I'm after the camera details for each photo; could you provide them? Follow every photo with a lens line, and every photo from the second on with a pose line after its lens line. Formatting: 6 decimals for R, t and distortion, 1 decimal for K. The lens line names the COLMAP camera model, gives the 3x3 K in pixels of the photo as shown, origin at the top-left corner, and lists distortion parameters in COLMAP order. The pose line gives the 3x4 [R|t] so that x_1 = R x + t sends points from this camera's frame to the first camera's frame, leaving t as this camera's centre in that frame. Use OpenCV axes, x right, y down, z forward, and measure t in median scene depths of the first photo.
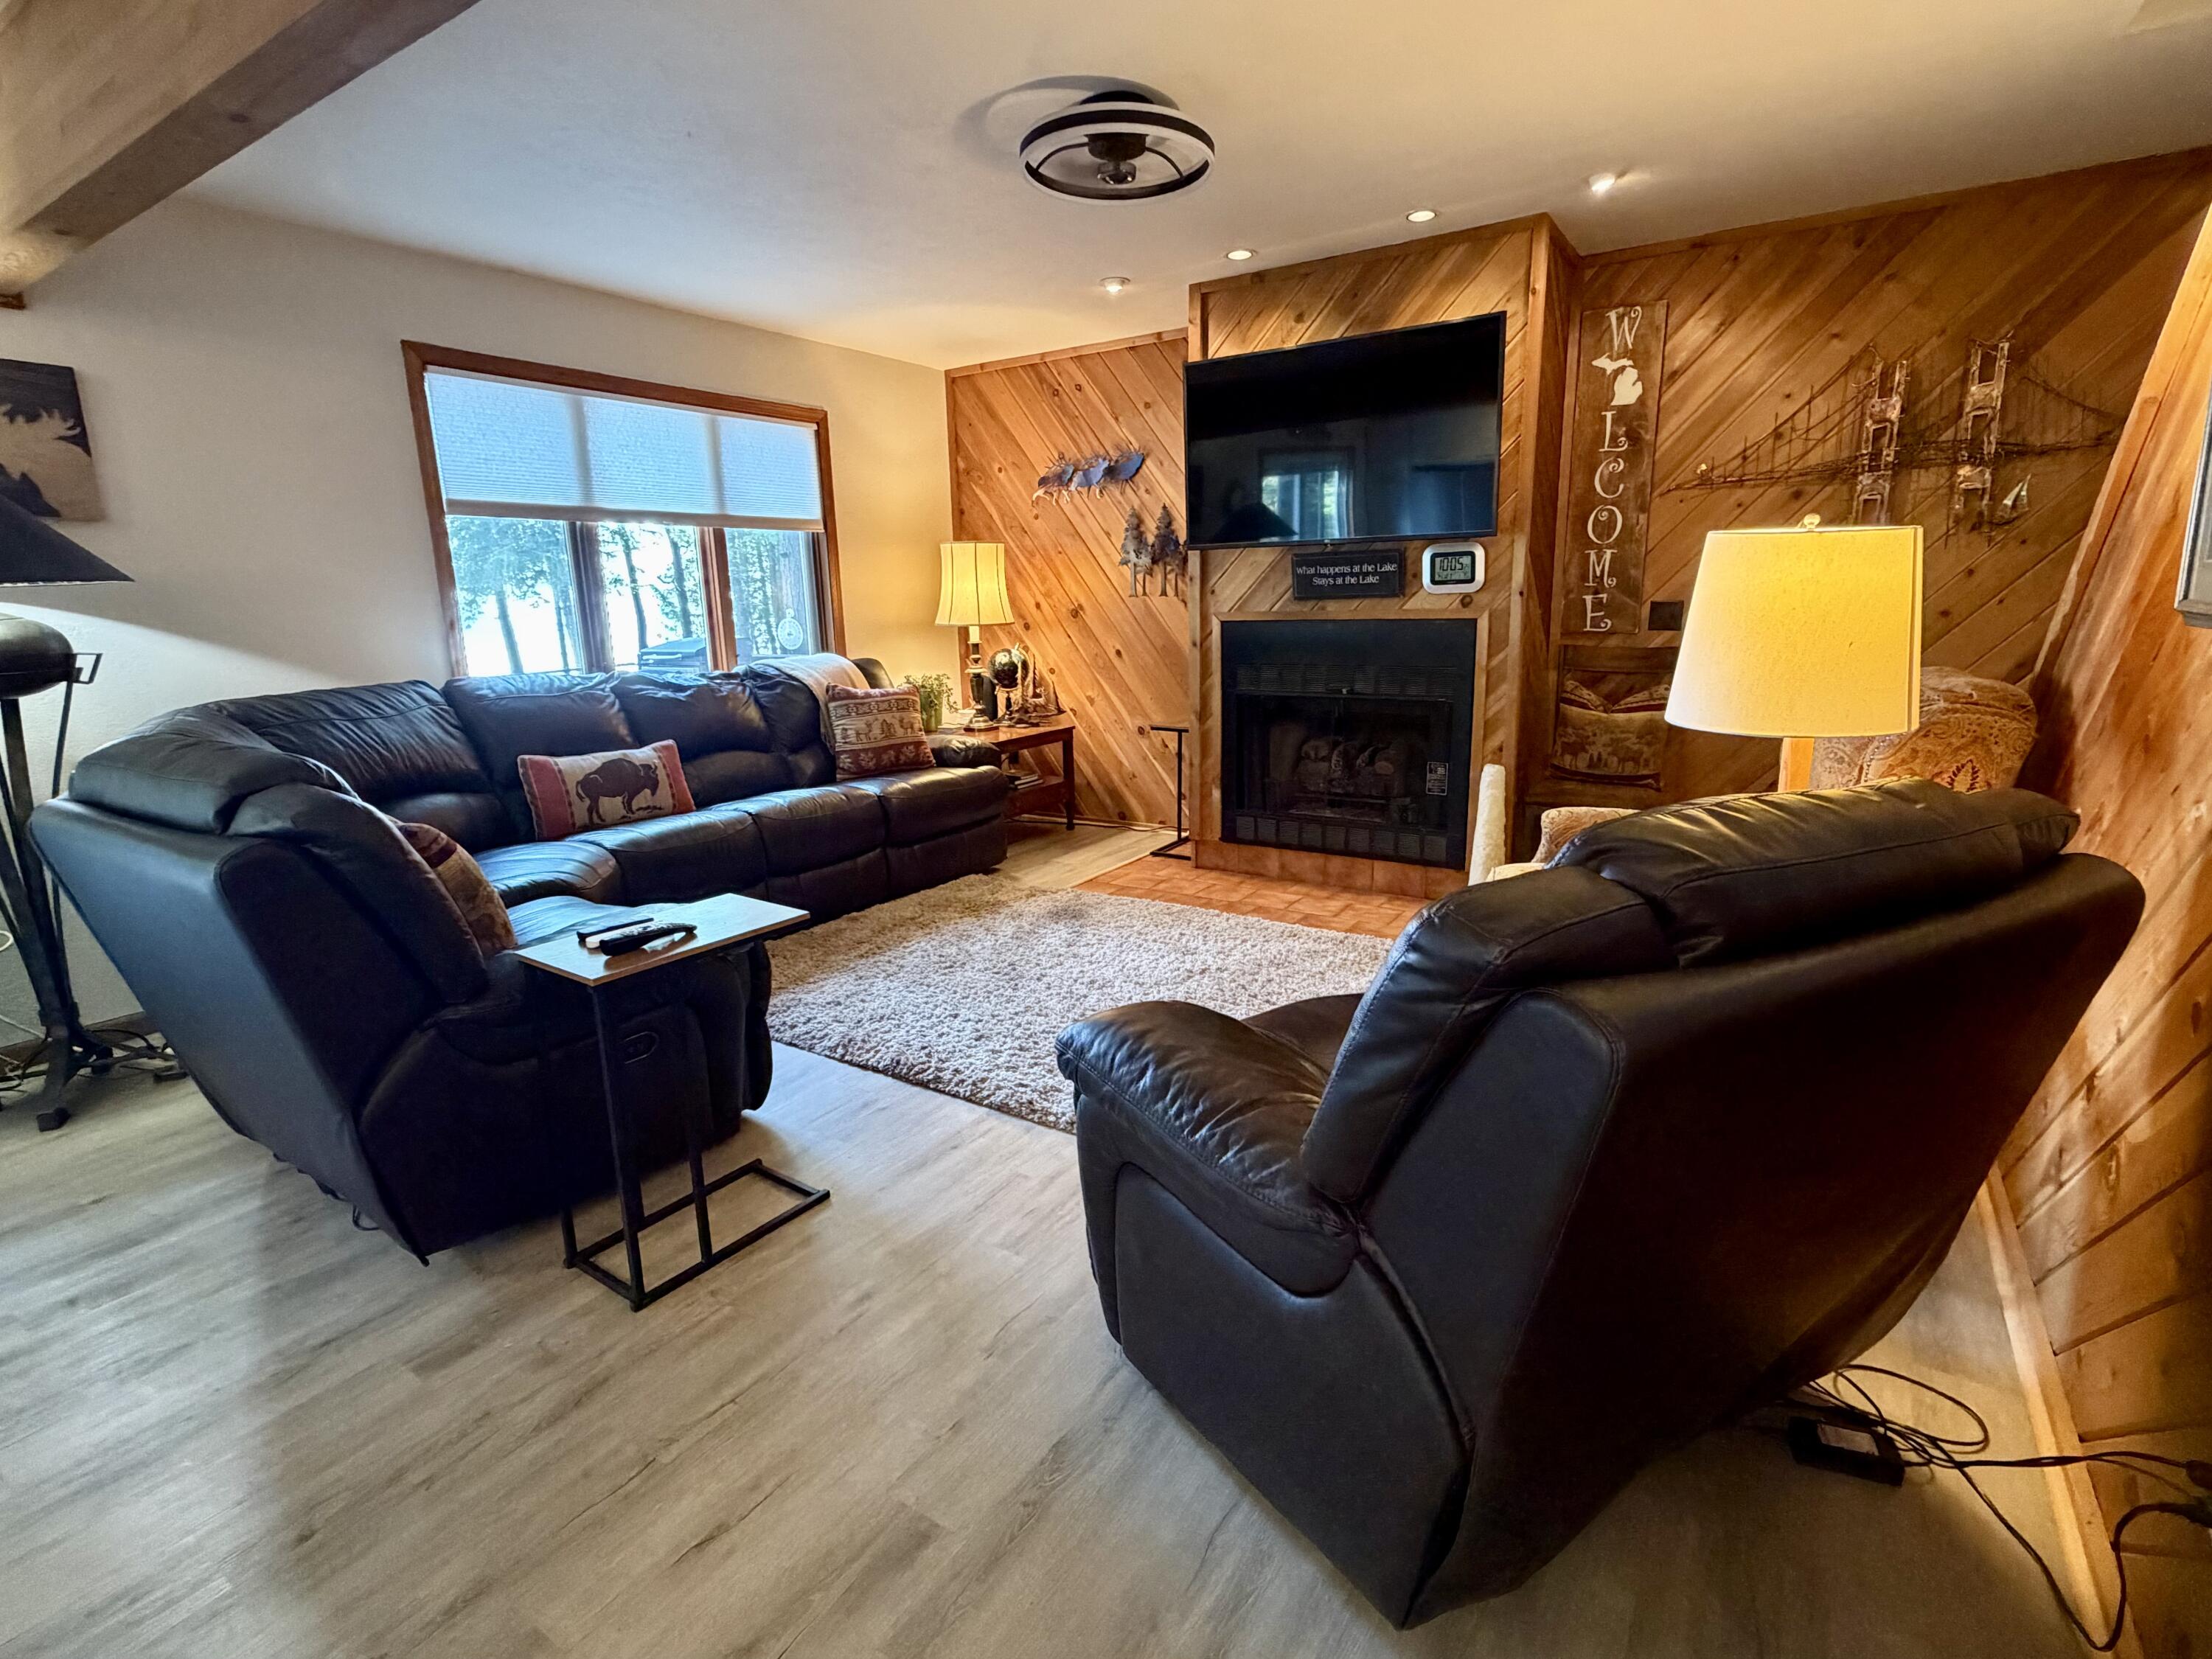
lens RADIAL K [[1064.2, 0, 1101.9], [0, 1064.2, 832.2], [0, 0, 1]] dist [-0.000693, 0.000338]
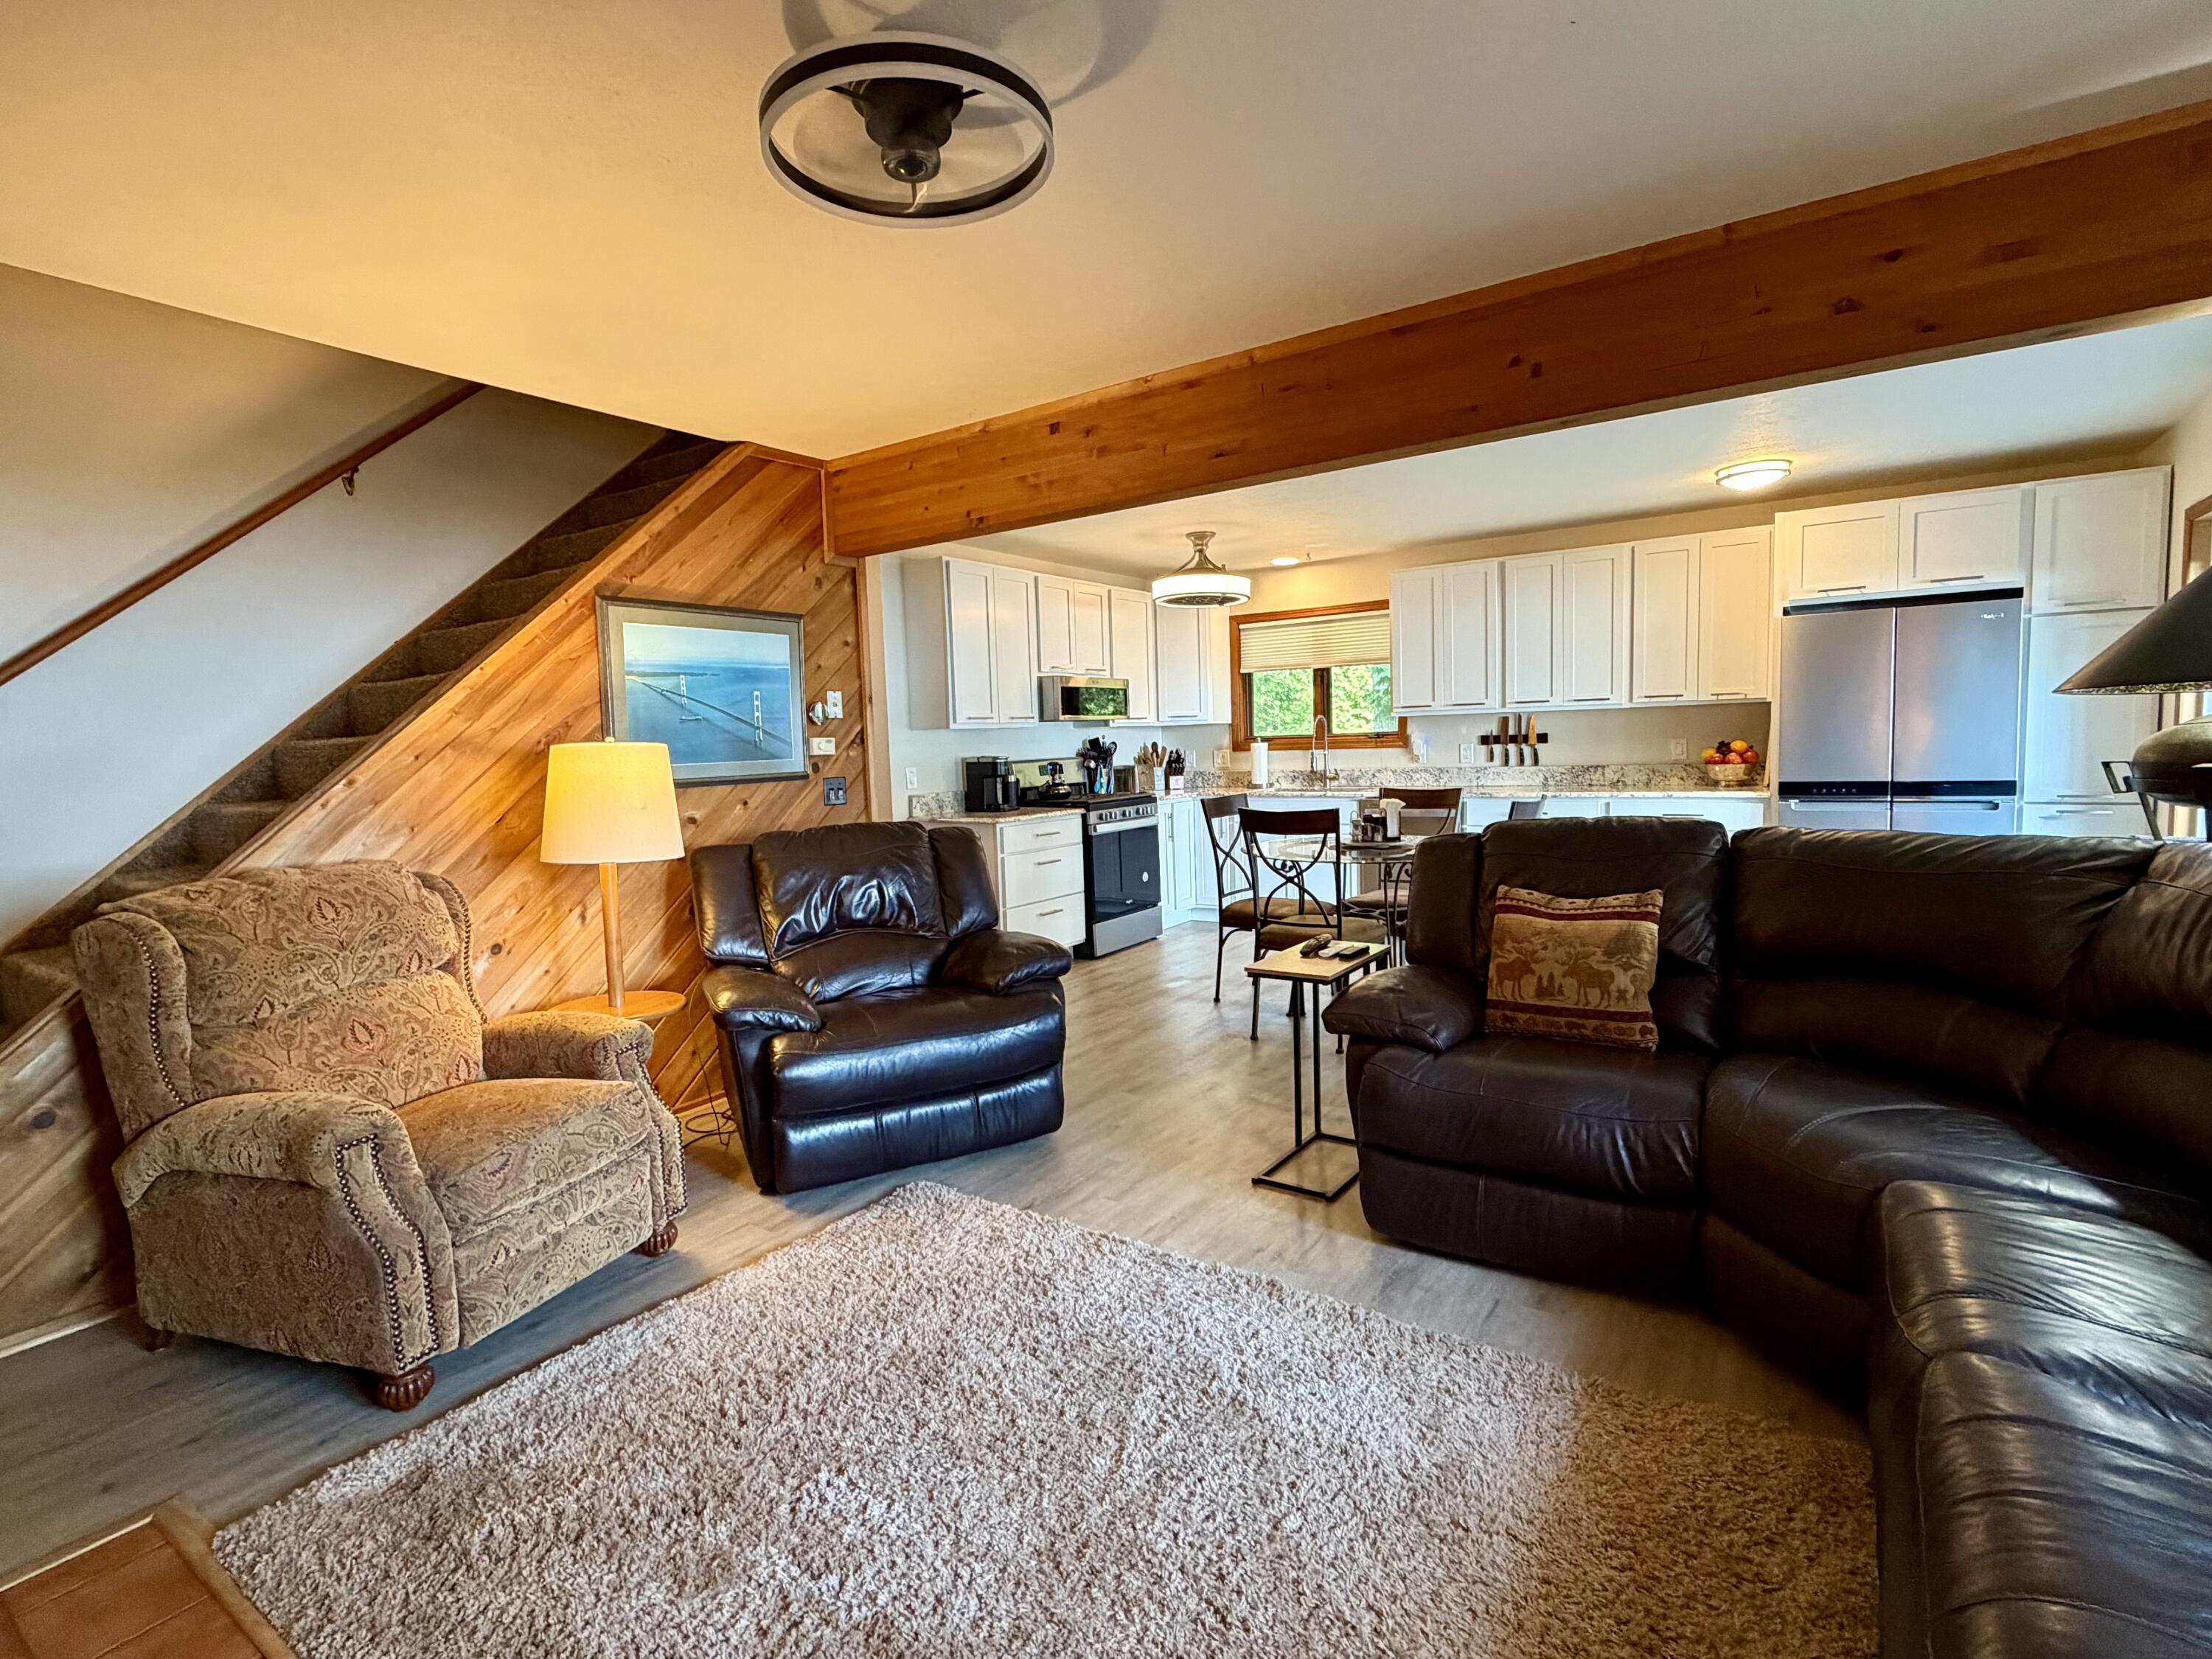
lens RADIAL K [[1064.2, 0, 1103.4], [0, 1064.2, 830.9], [0, 0, 1]] dist [-0.000693, 0.000338]
pose [[-0.998217, 0.056436, 0.019454, -0.061058], [0.059677, 0.951591, 0.301518, -0.259941], [-0.001496, 0.302141, -0.953262, 1.116415]]
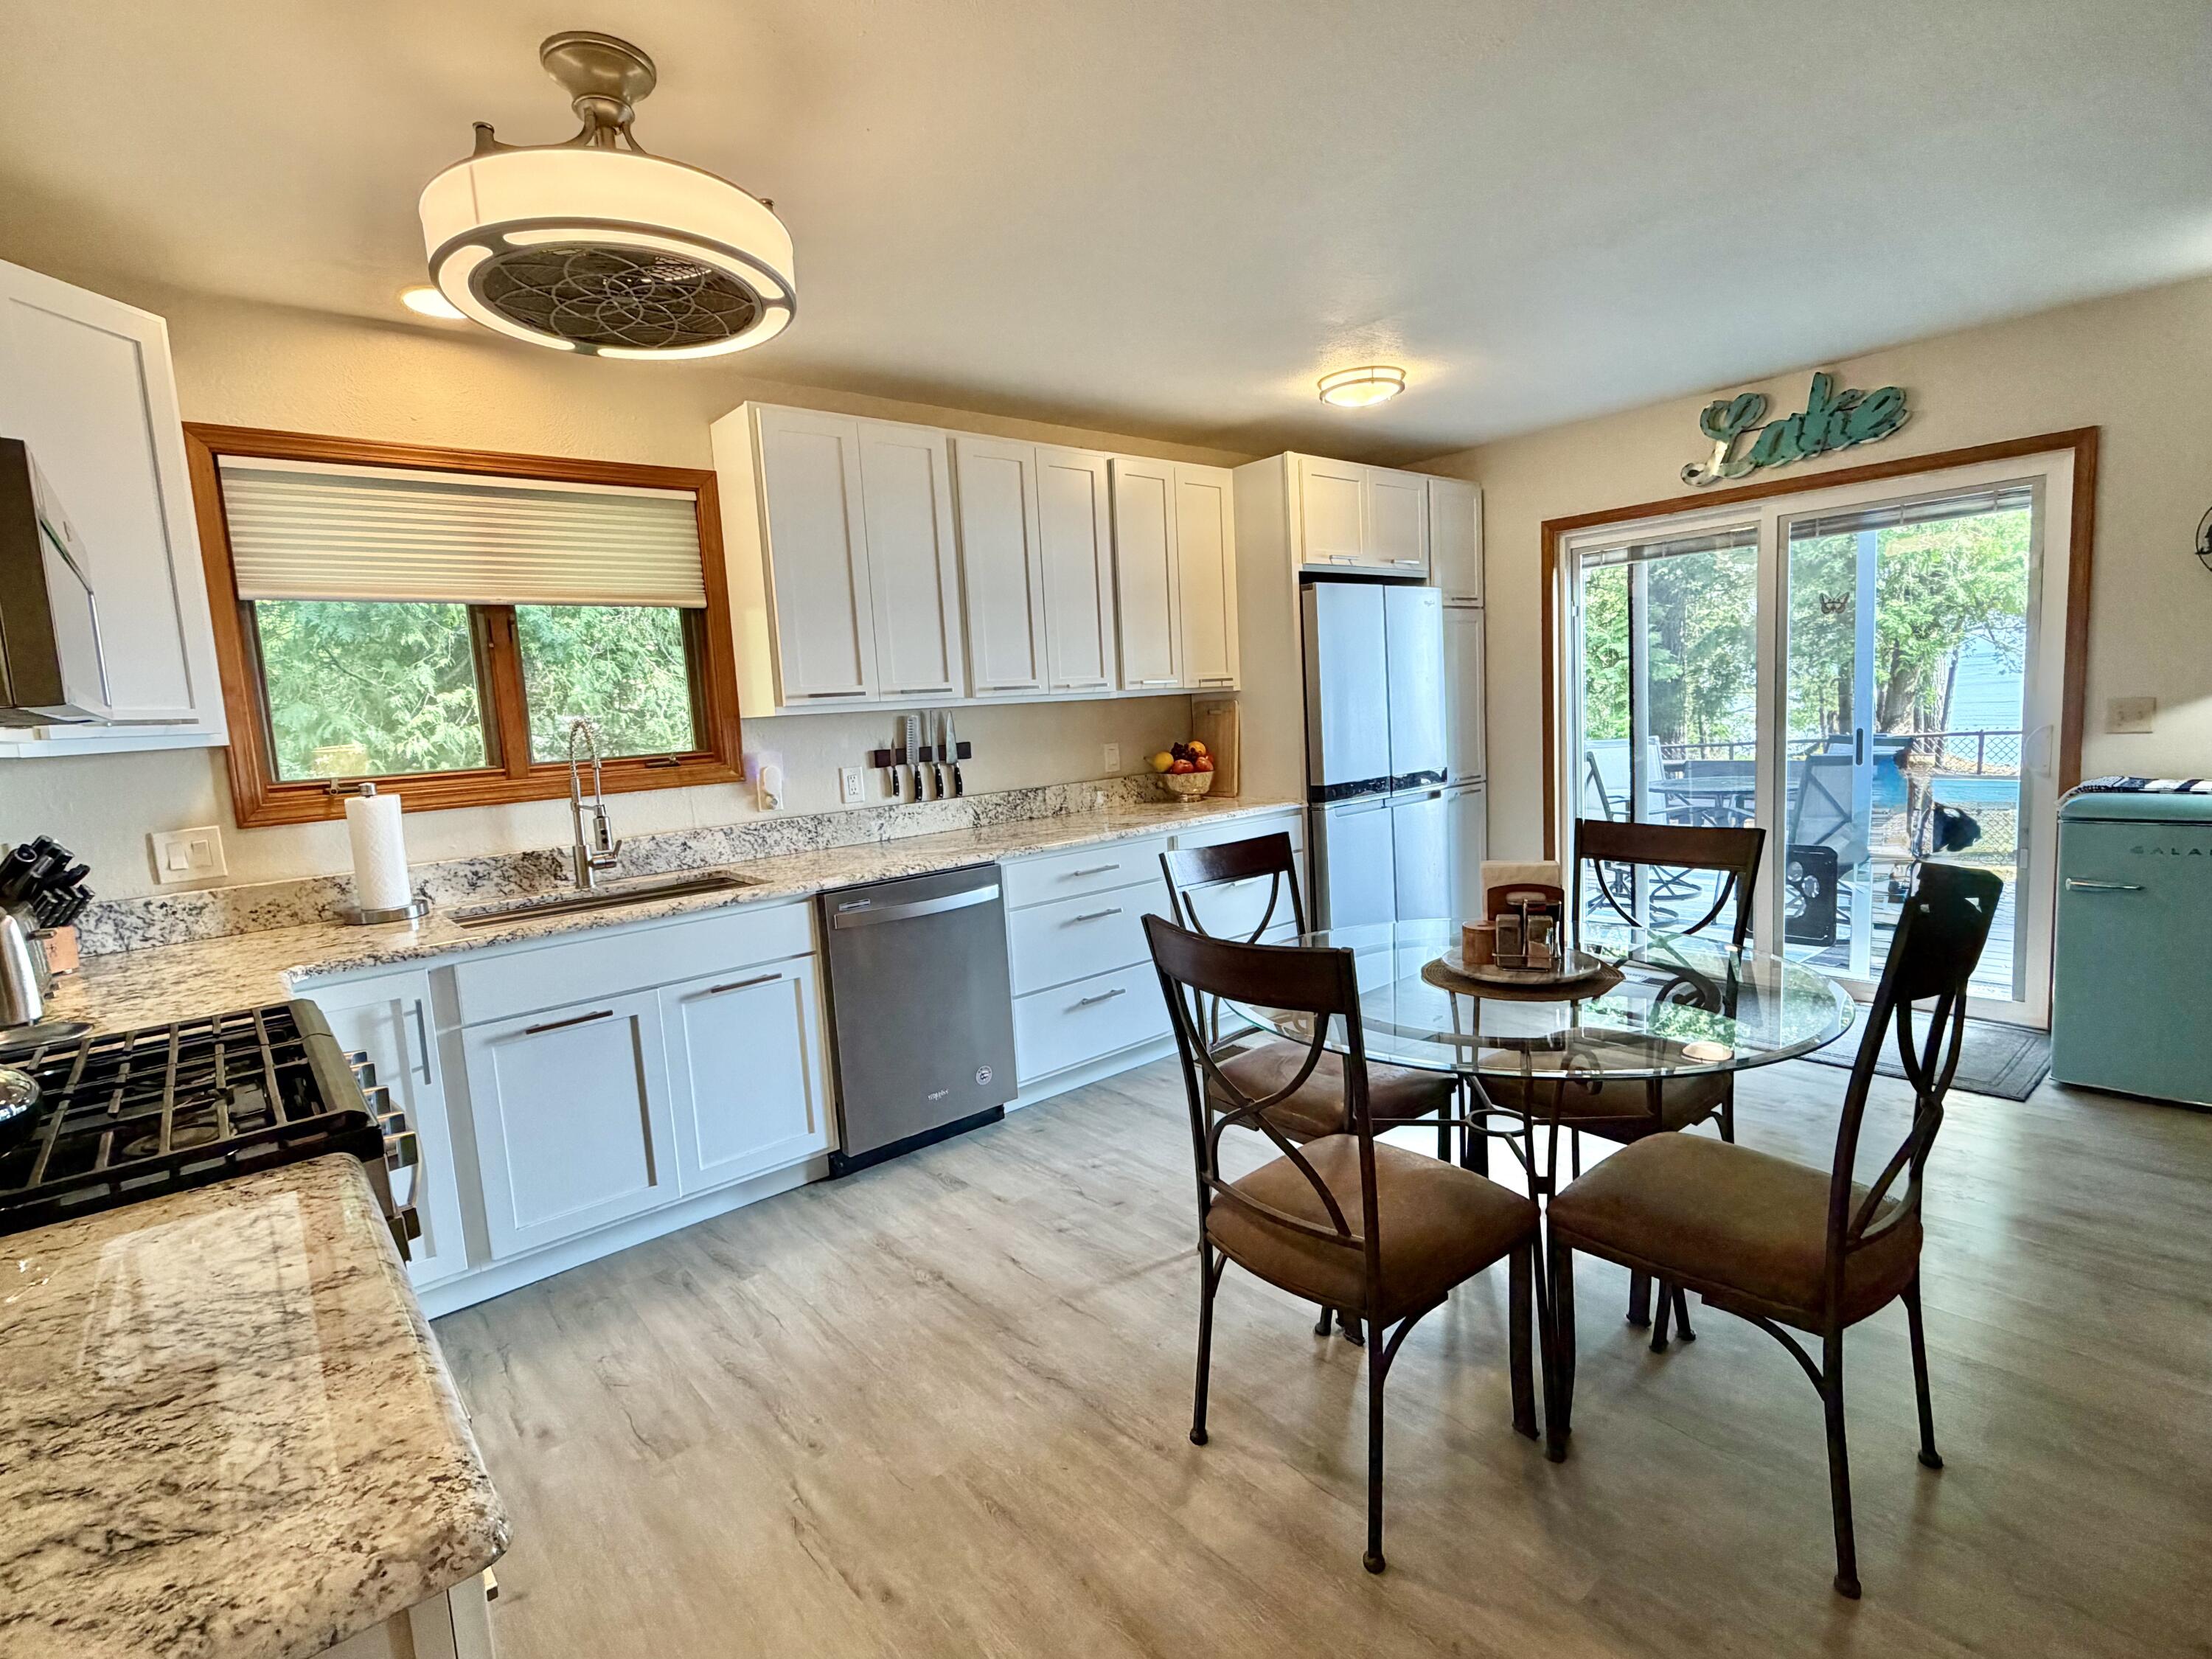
lens RADIAL K [[1064.2, 0, 1107.1], [0, 1064.2, 830.4], [0, 0, 1]] dist [-0.000693, 0.000338]
pose [[-0.271456, 0.154524, -0.949965, 0.191136], [-0.146692, 0.968853, 0.199514, -0.028391], [0.951206, 0.193512, -0.240333, -0.007835]]
